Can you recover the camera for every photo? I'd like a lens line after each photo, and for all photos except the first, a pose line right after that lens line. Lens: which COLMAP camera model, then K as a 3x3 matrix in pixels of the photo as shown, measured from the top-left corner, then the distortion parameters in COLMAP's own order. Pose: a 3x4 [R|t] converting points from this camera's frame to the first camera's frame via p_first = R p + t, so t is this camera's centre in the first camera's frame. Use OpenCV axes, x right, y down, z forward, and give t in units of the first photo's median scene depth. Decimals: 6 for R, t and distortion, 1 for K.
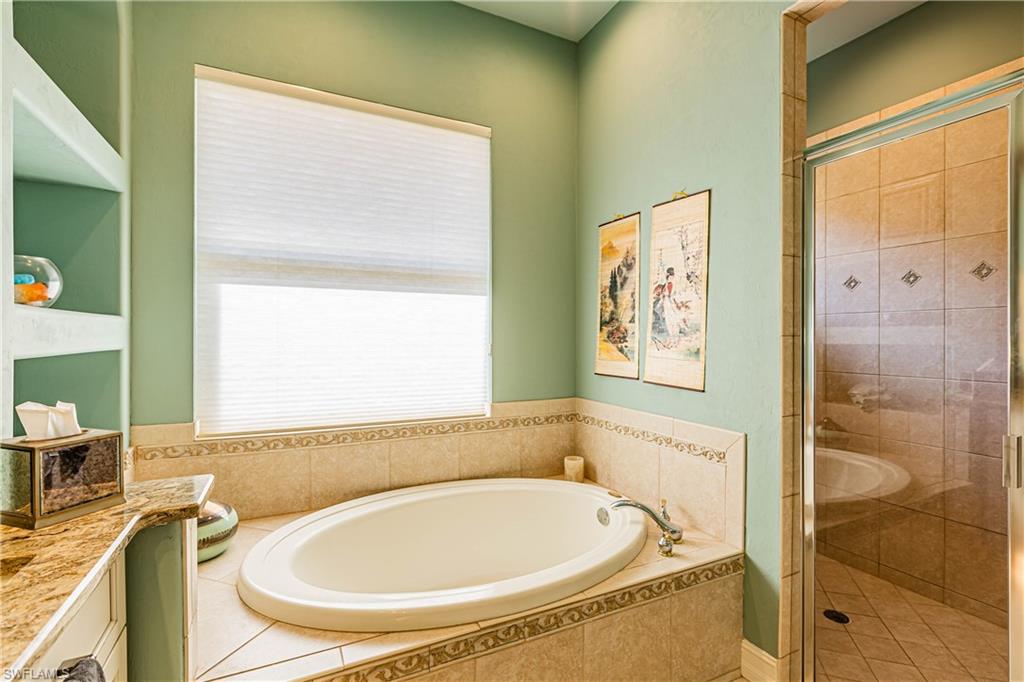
lens RADIAL K [[460.9, 0, 510.8], [0, 460.9, 338.0], [0, 0, 1]] dist [0.001496, -0.000677]
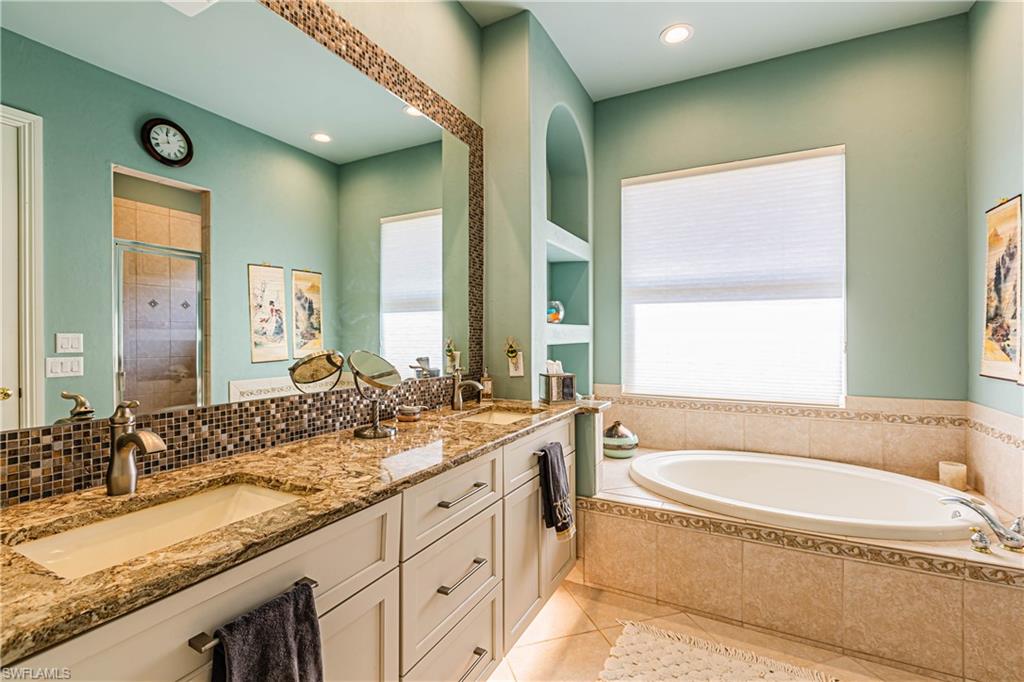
lens RADIAL K [[460.9, 0, 511.7], [0, 460.9, 339.0], [0, 0, 1]] dist [0.001496, -0.000677]
pose [[0.591816, 0.002820, -0.806068, 0.400136], [0.000640, 0.999992, 0.003968, 0.002054], [0.806073, -0.002864, 0.591809, -0.309872]]
